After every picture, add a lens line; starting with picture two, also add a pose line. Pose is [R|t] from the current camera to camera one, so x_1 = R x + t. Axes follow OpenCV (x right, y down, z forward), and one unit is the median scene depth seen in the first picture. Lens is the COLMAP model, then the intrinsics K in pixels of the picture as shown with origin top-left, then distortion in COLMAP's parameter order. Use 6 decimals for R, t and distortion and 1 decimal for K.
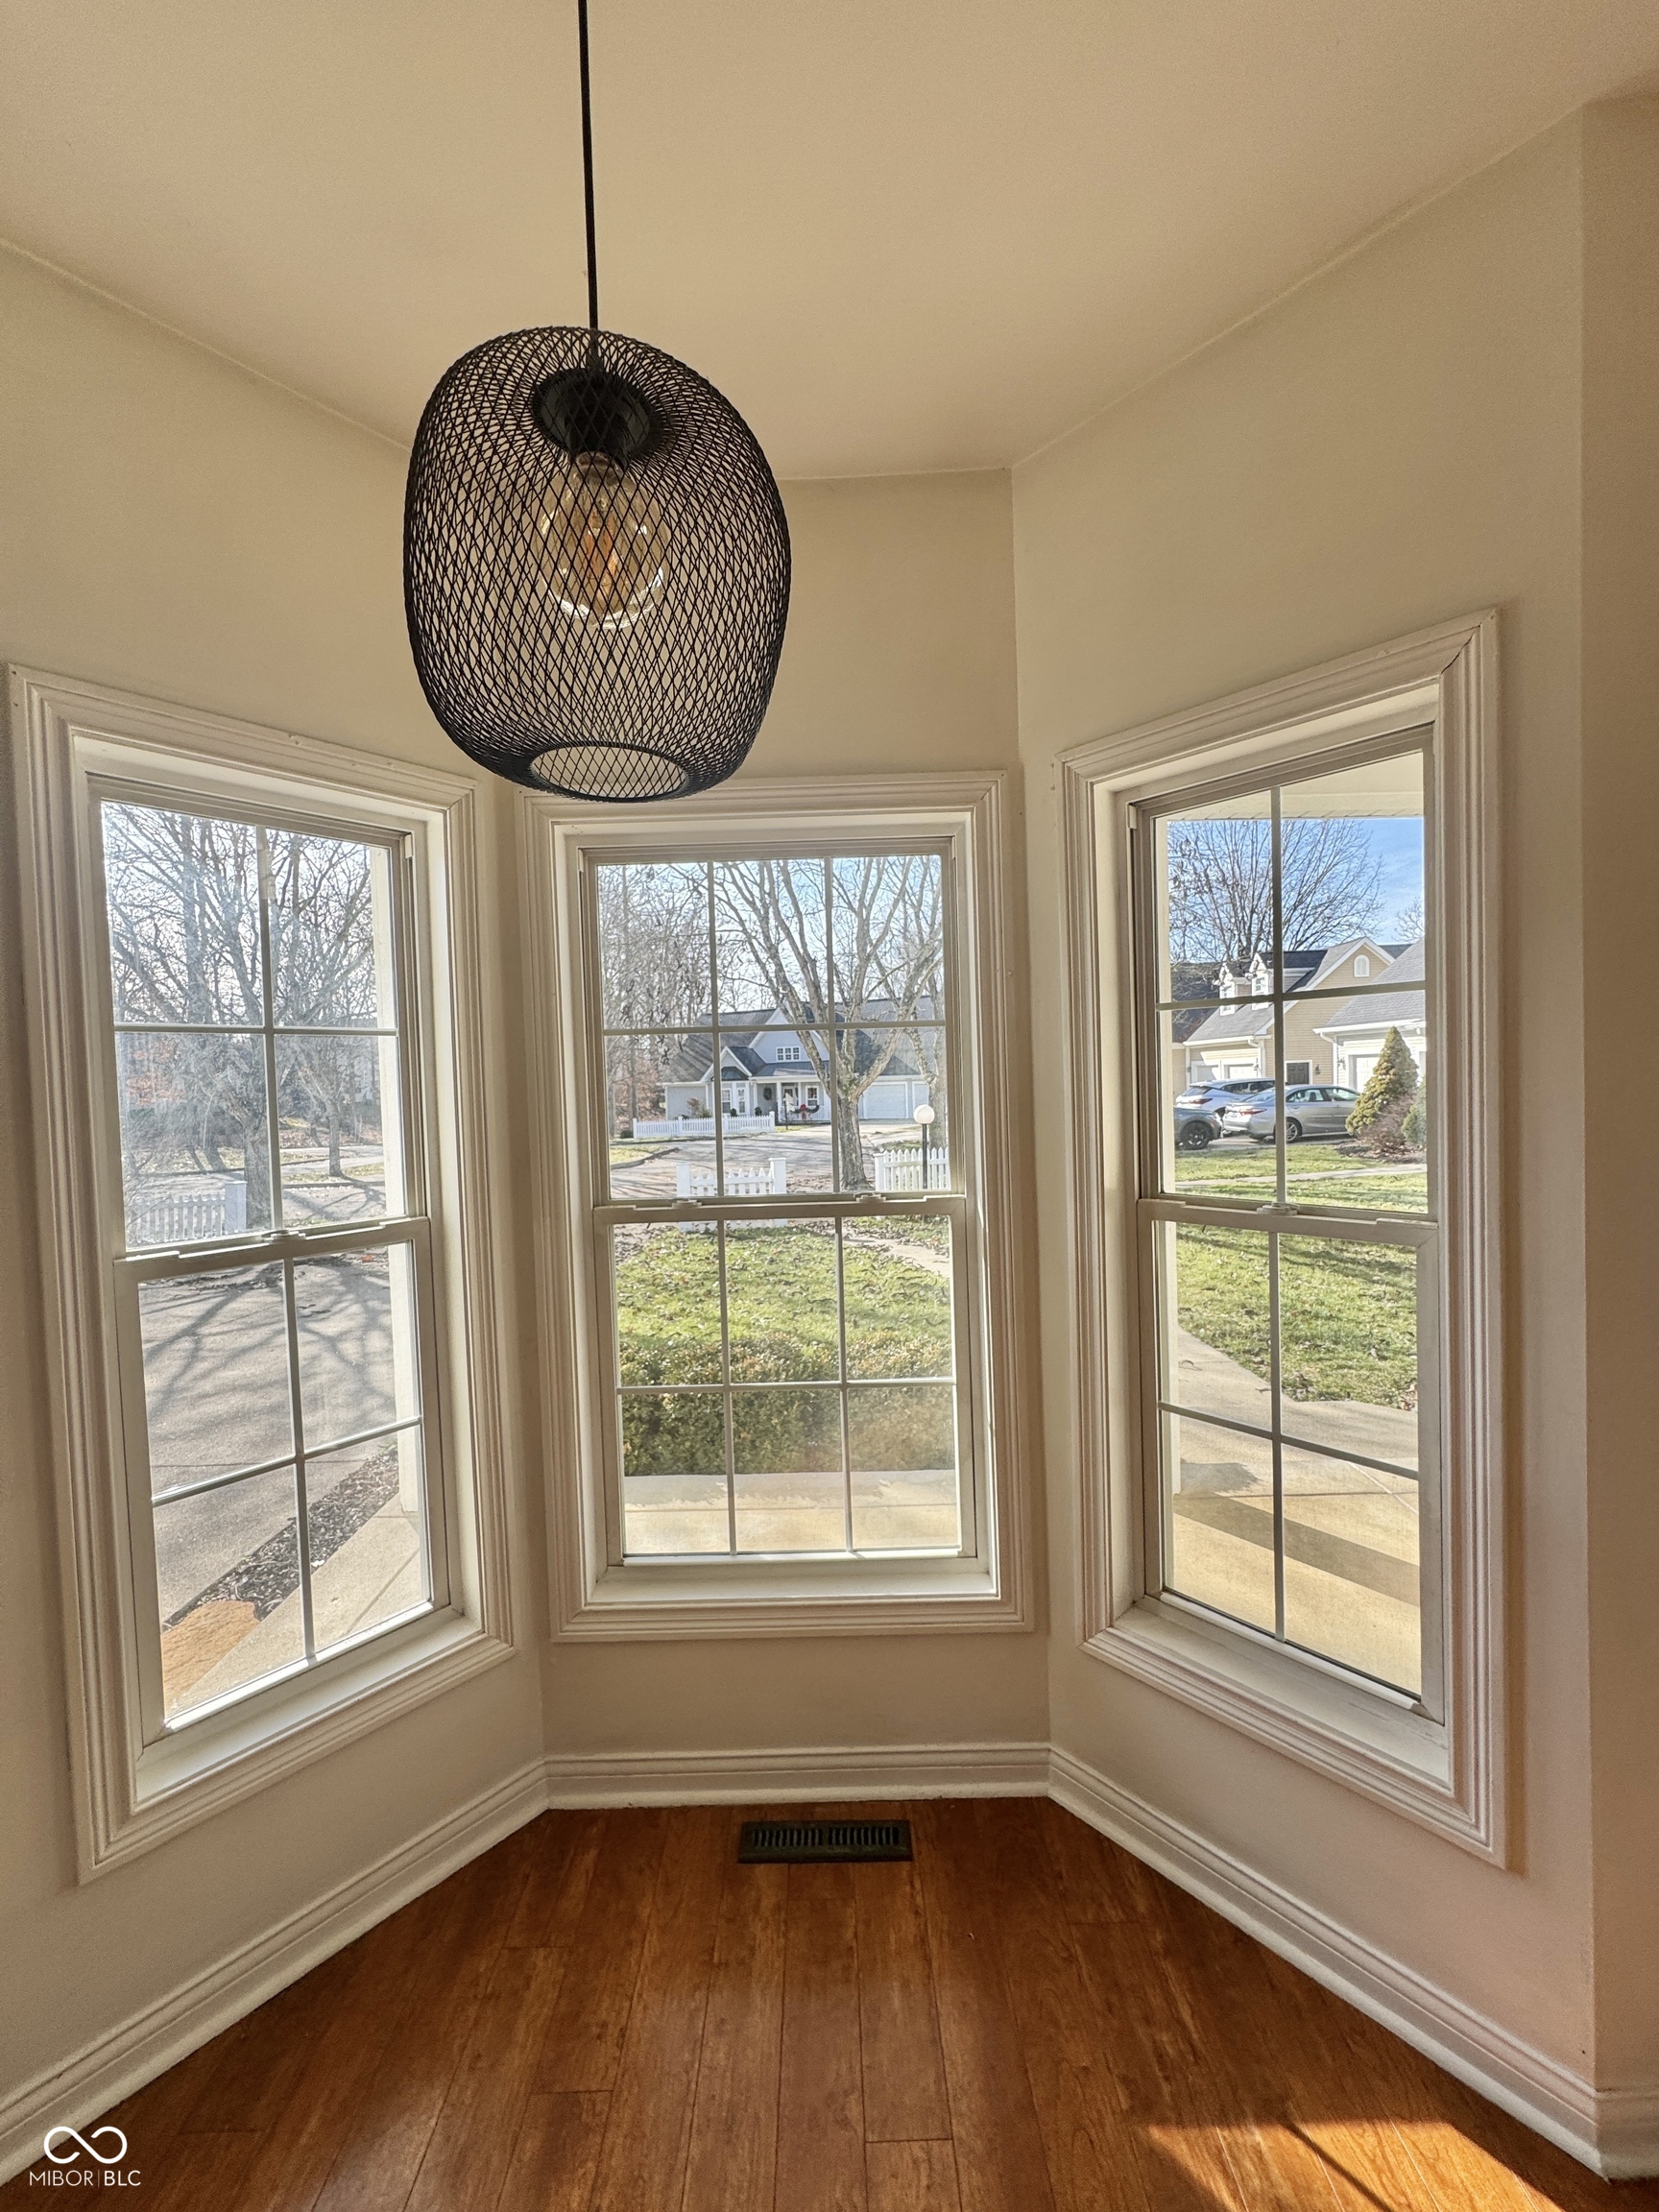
lens RADIAL K [[882.9, 0, 828.8], [0, 882.9, 1104.0], [0, 0, 1]] dist [-0.003780, 0.000353]
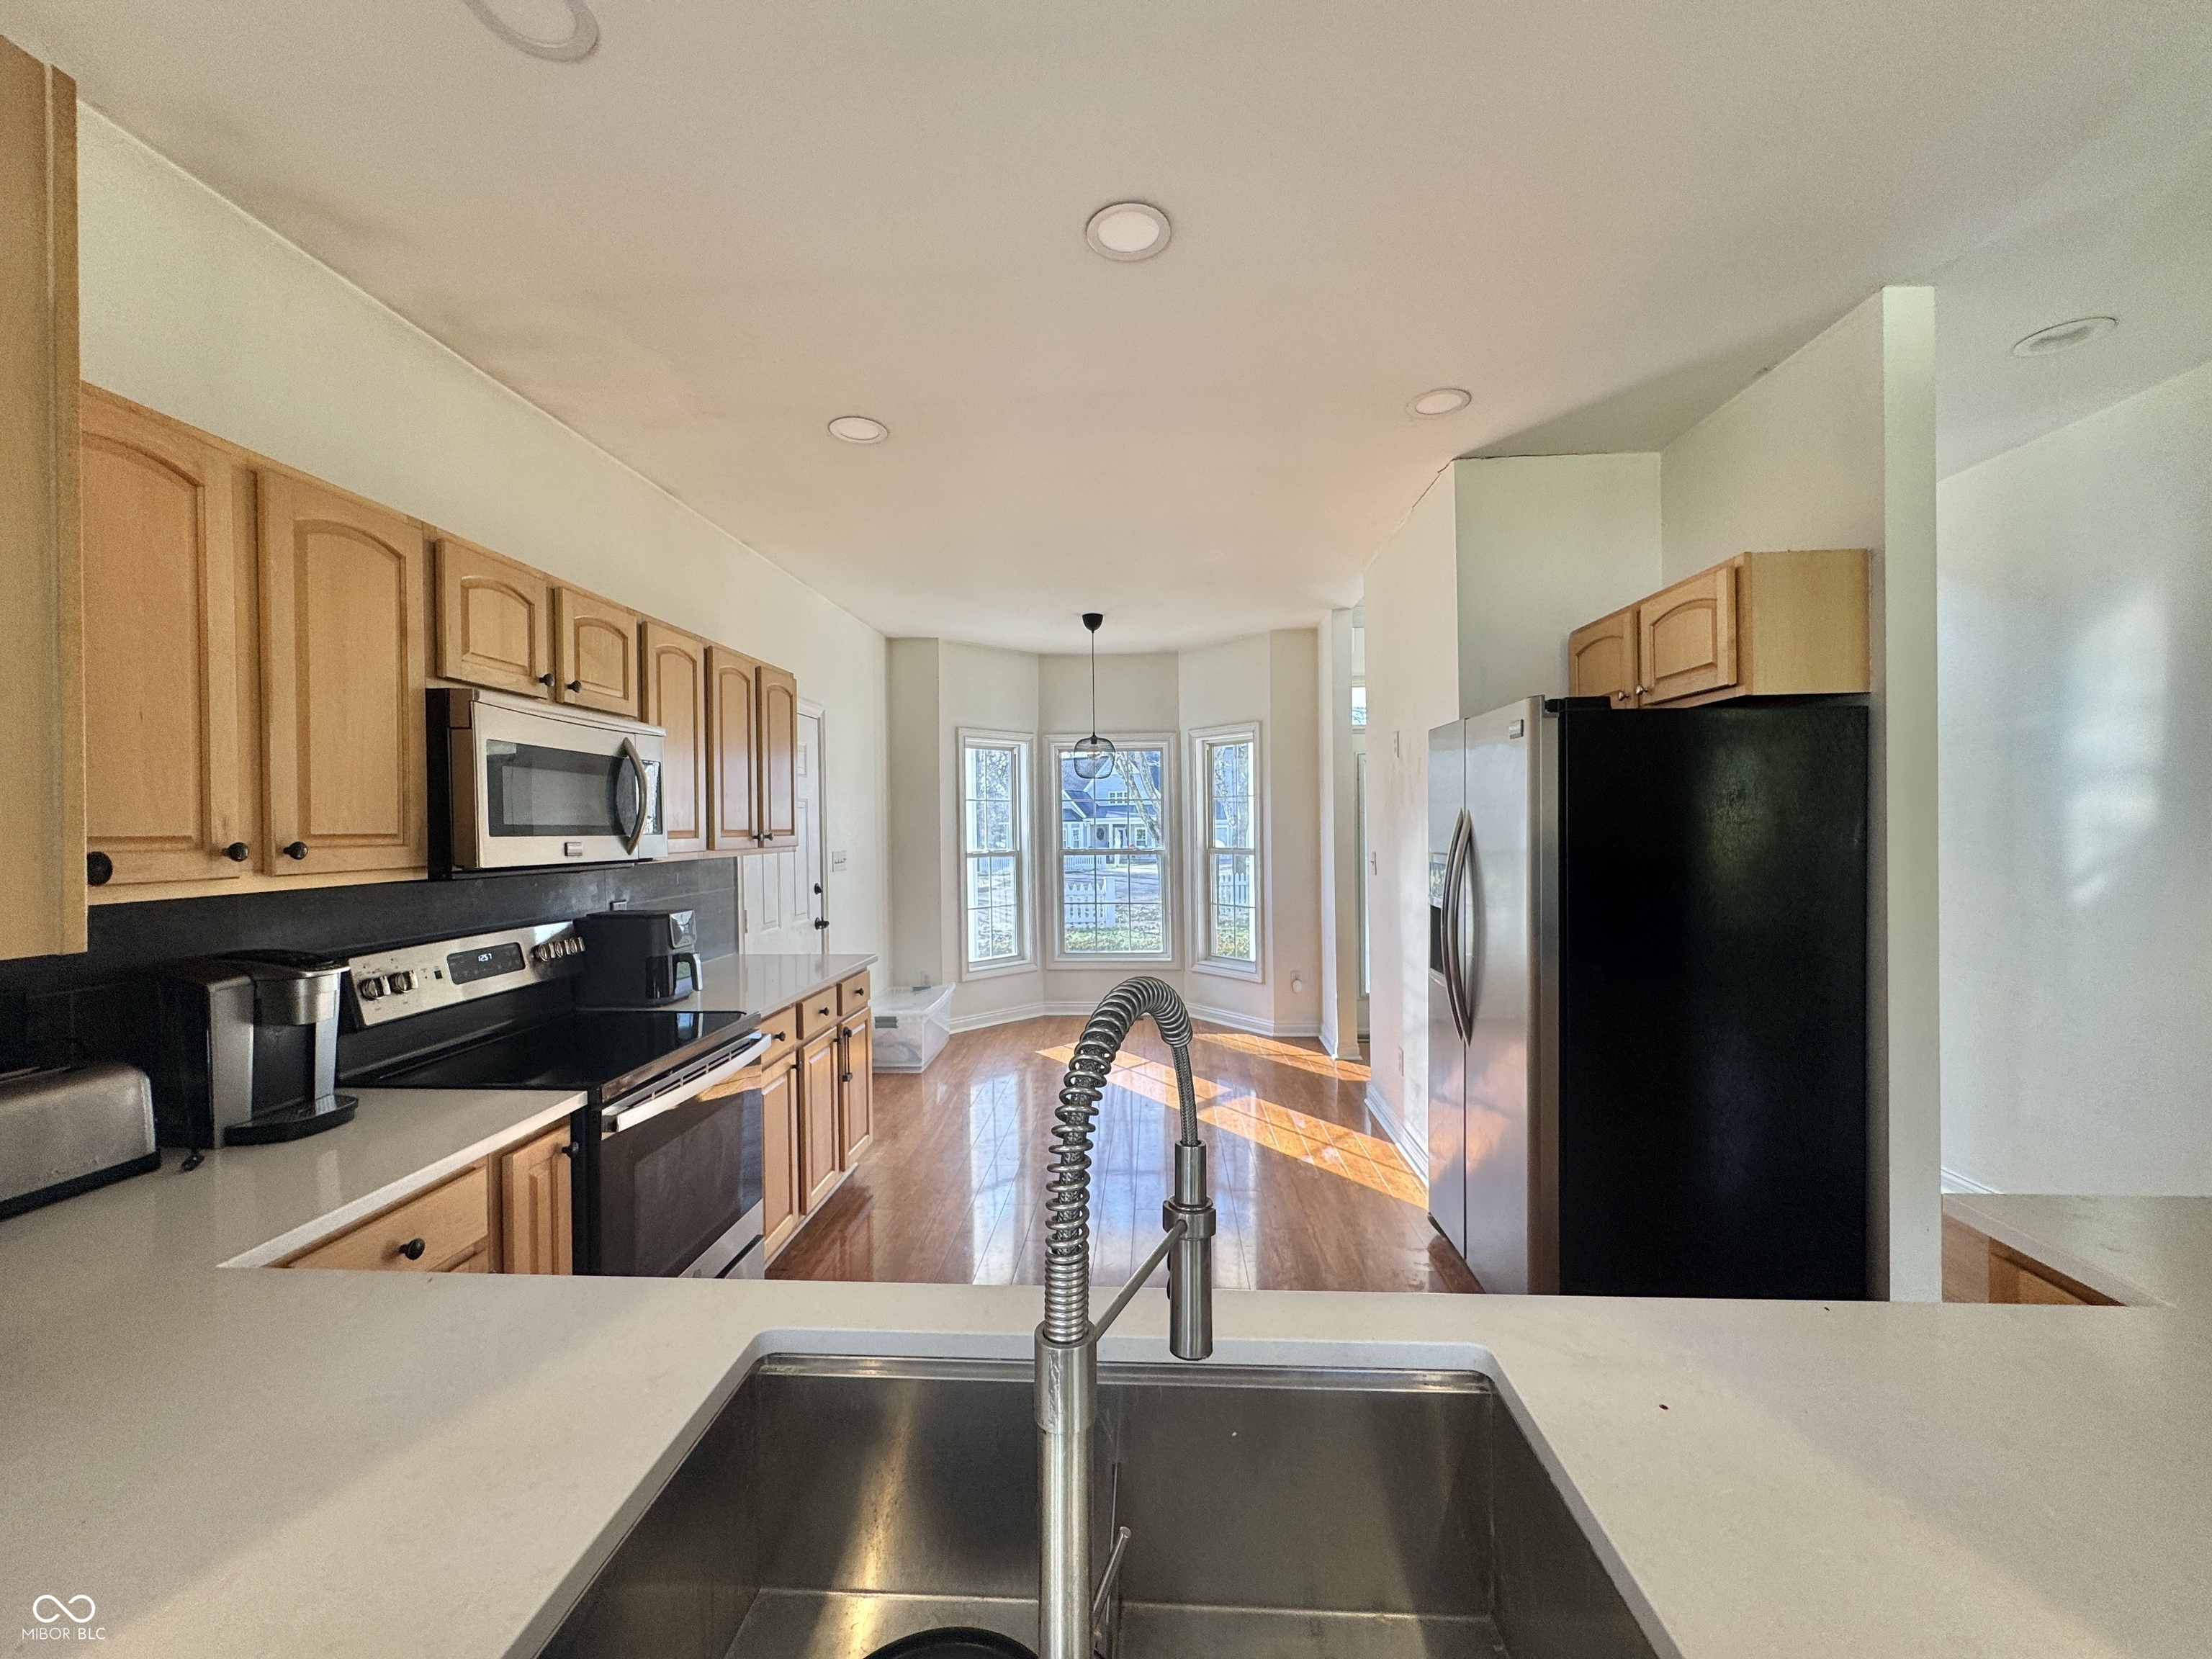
lens RADIAL K [[882.9, 0, 1106.0], [0, 882.9, 829.5], [0, 0, 1]] dist [-0.003780, 0.000353]
pose [[0.997904, 0.019779, -0.061620, 0.143679], [-0.020992, 0.999597, -0.019095, 0.099767], [0.061218, 0.020349, 0.997917, -2.644771]]
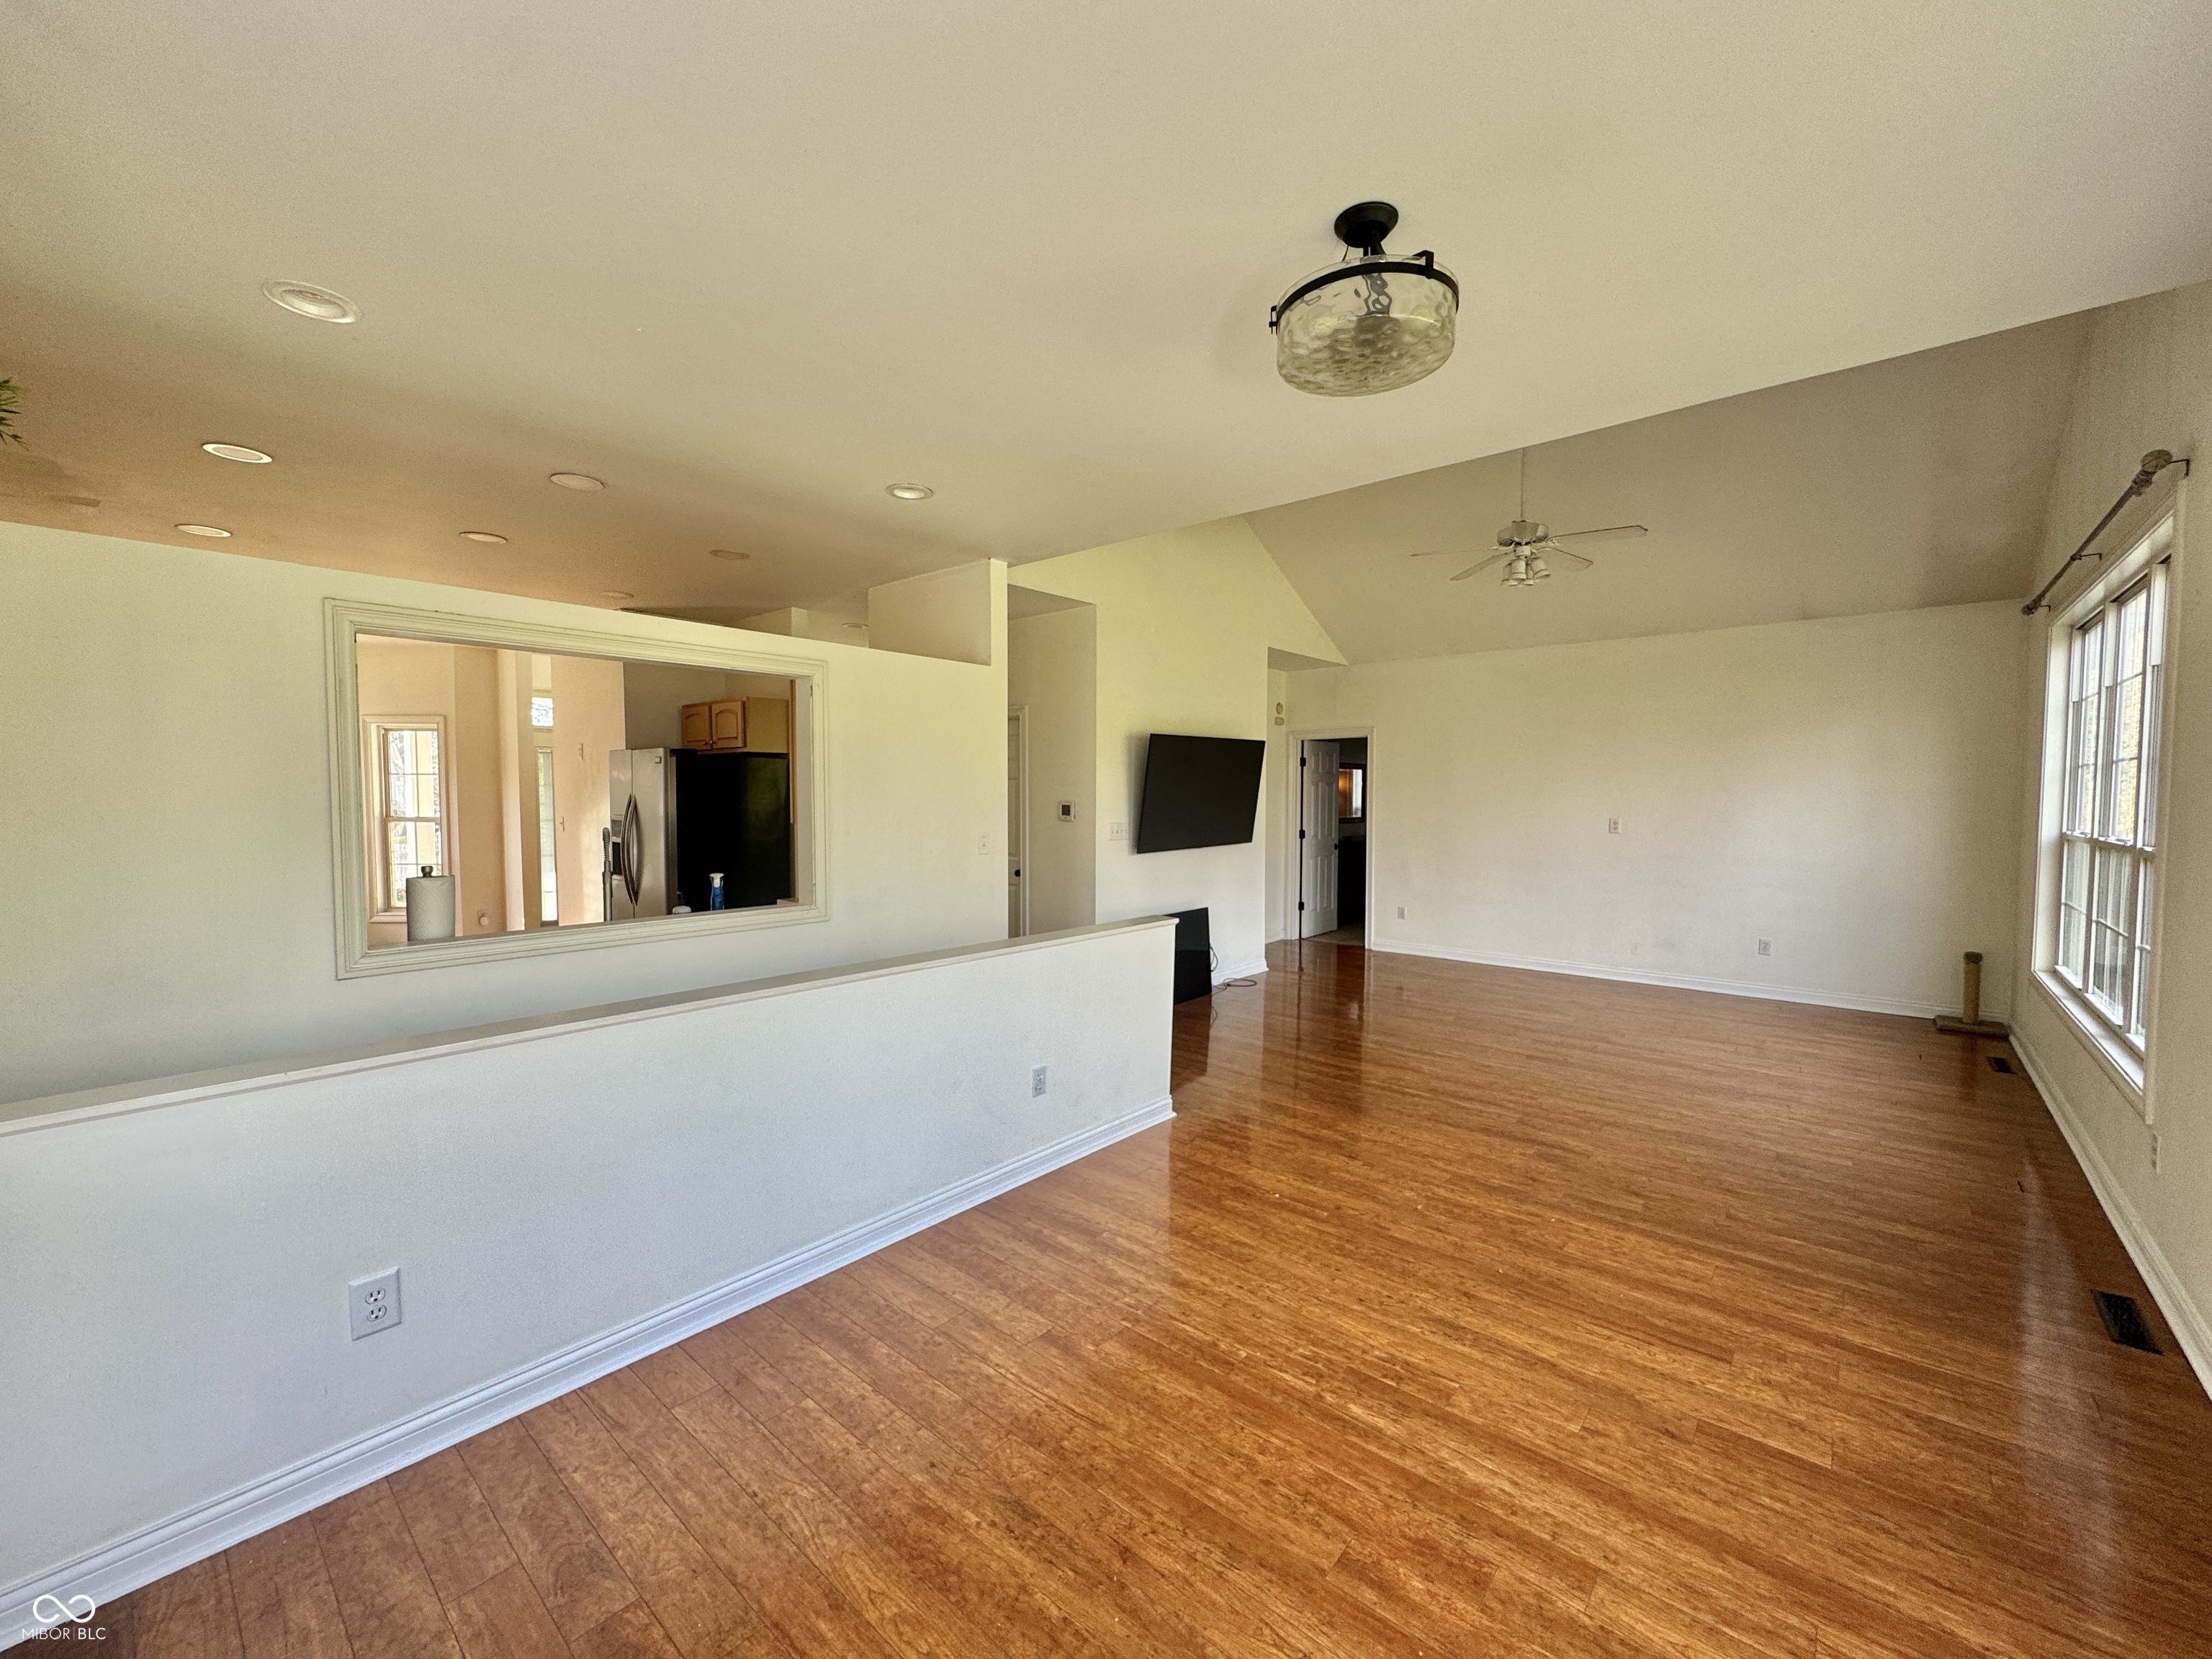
lens RADIAL K [[882.9, 0, 1106.0], [0, 882.9, 829.5], [0, 0, 1]] dist [-0.003780, 0.000353]
pose [[0.651005, -0.002567, 0.759069, -0.619502], [-0.000353, 0.999993, 0.003684, 0.139901], [-0.759074, -0.002667, 0.650999, -4.417423]]
